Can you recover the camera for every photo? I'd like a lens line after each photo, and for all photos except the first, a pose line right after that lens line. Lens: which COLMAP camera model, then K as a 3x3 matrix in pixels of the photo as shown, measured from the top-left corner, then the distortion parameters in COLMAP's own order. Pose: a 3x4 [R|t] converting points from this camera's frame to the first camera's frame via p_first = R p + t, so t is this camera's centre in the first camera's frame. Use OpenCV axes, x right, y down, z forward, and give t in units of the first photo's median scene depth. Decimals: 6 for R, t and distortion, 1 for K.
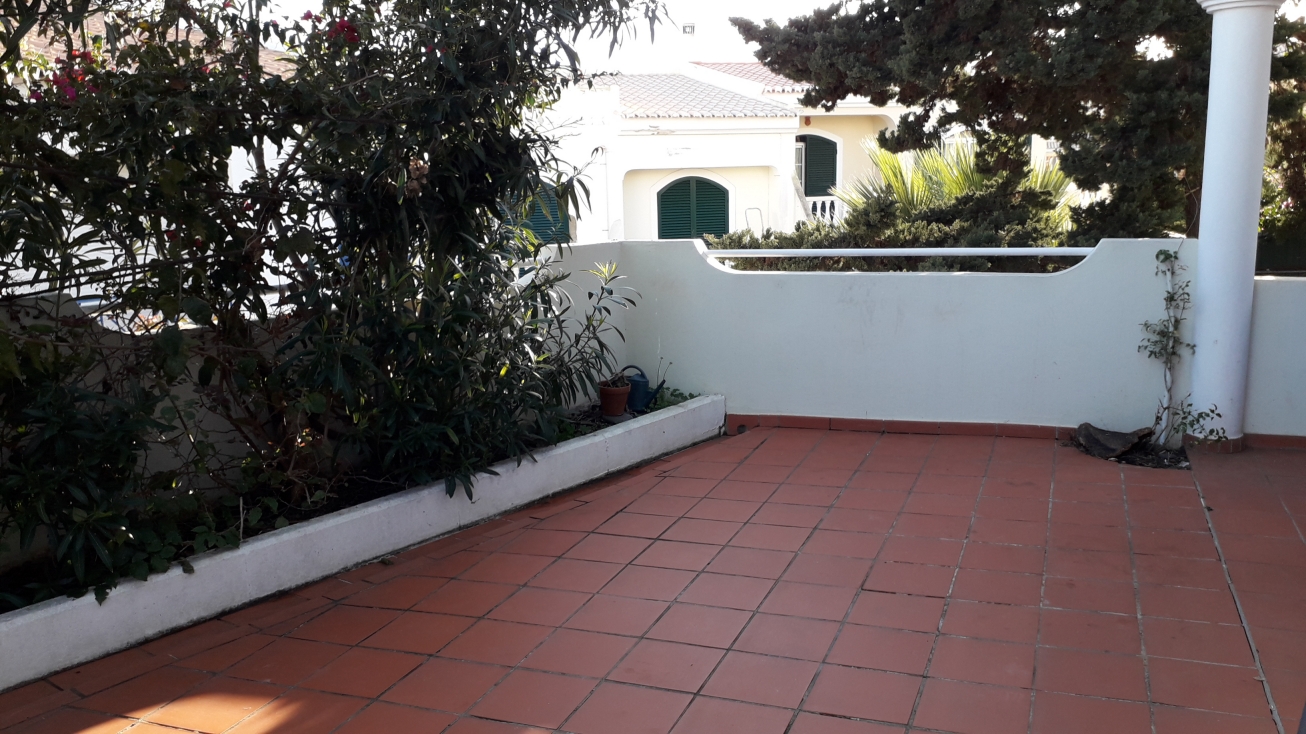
lens RADIAL K [[1017.0, 0, 653.0], [0, 1017.0, 367.0], [0, 0, 1]] dist [0.165729, -0.372263]
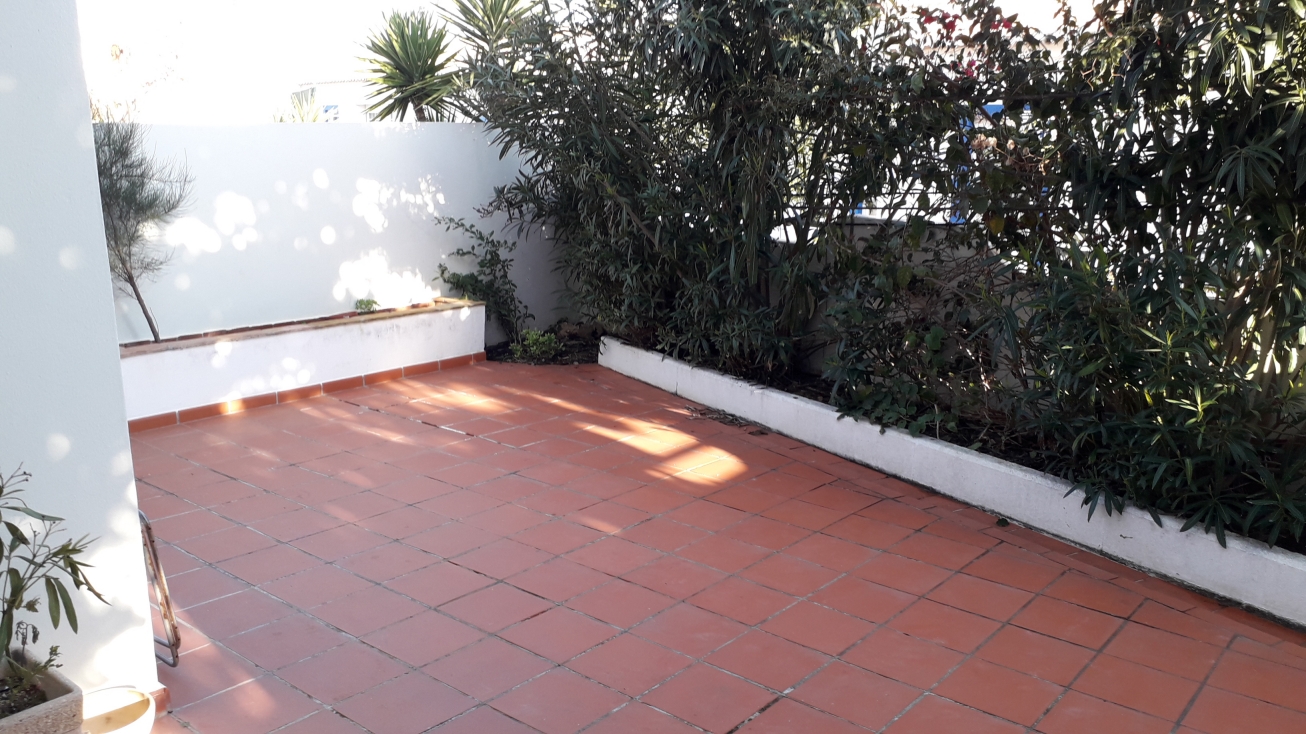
lens RADIAL K [[1017.0, 0, 653.0], [0, 1017.0, 367.0], [0, 0, 1]] dist [0.165729, -0.372263]
pose [[-0.284922, 0.226068, -0.931511, 0.823764], [-0.191160, 0.938870, 0.286324, -0.201370], [0.939296, 0.259647, -0.224290, 0.906662]]
